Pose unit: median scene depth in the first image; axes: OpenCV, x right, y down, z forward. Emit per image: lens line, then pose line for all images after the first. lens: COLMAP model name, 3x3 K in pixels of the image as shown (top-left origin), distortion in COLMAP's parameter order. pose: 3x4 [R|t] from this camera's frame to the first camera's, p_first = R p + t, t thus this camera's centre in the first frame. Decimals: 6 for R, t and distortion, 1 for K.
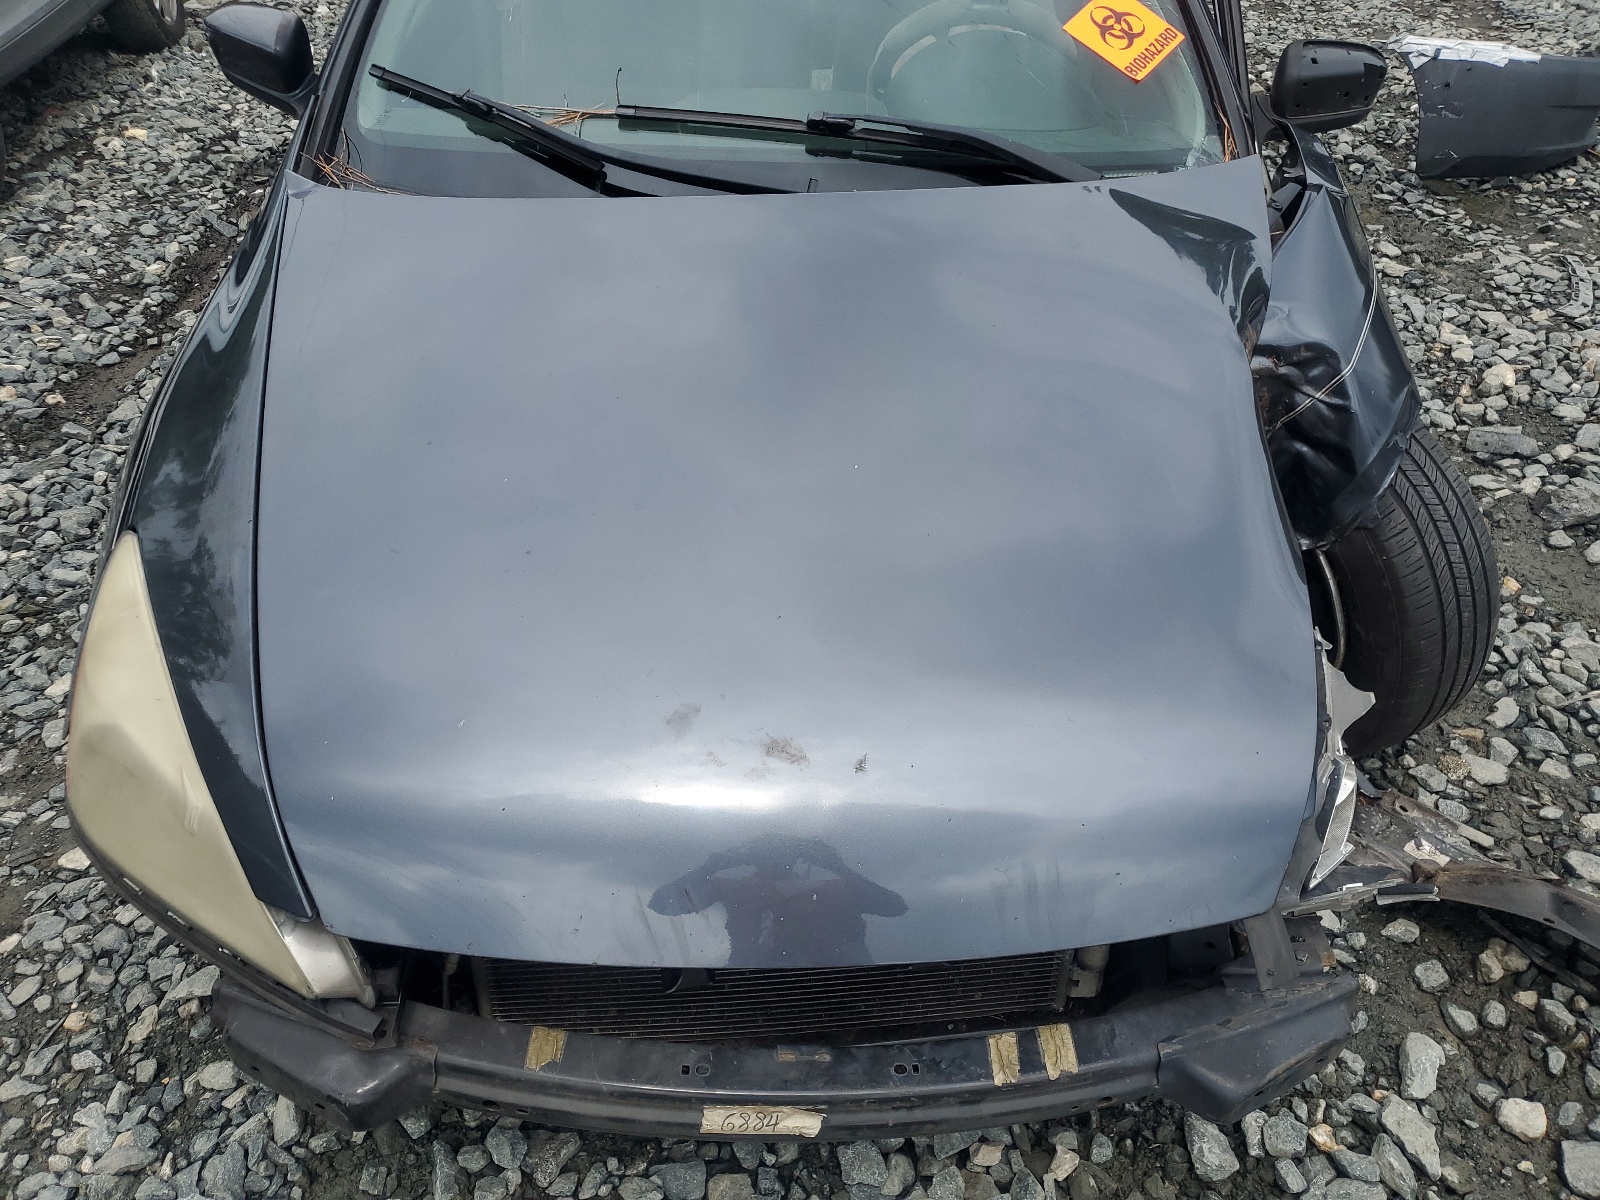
lens RADIAL K [[1217.4, 0, 800.6], [0, 1217.4, 603.4], [0, 0, 1]] dist [-0.032165, 0.006353]
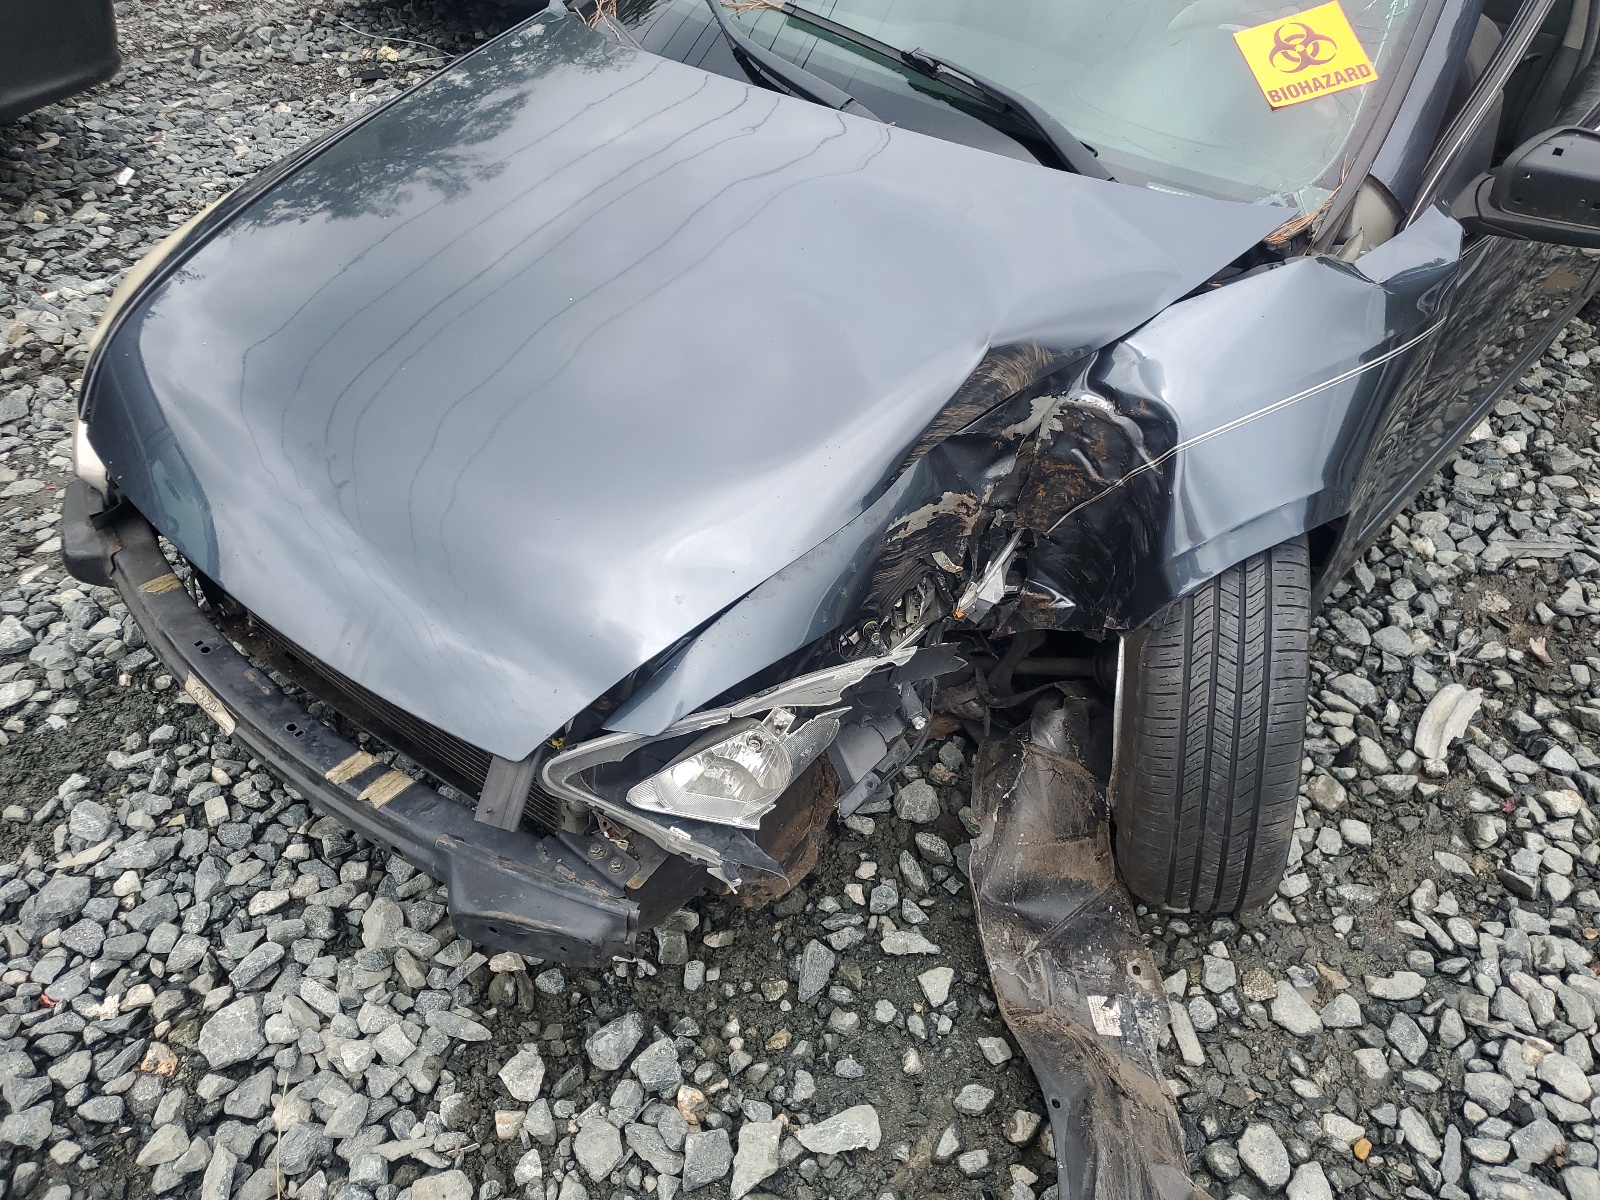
lens RADIAL K [[1217.4, 0, 801.4], [0, 1217.4, 596.9], [0, 0, 1]] dist [-0.032165, 0.006353]
pose [[0.753717, 0.448311, -0.480550, 0.632054], [-0.438685, 0.887660, 0.140054, -0.087000], [0.489353, 0.105249, 0.865711, 0.101681]]
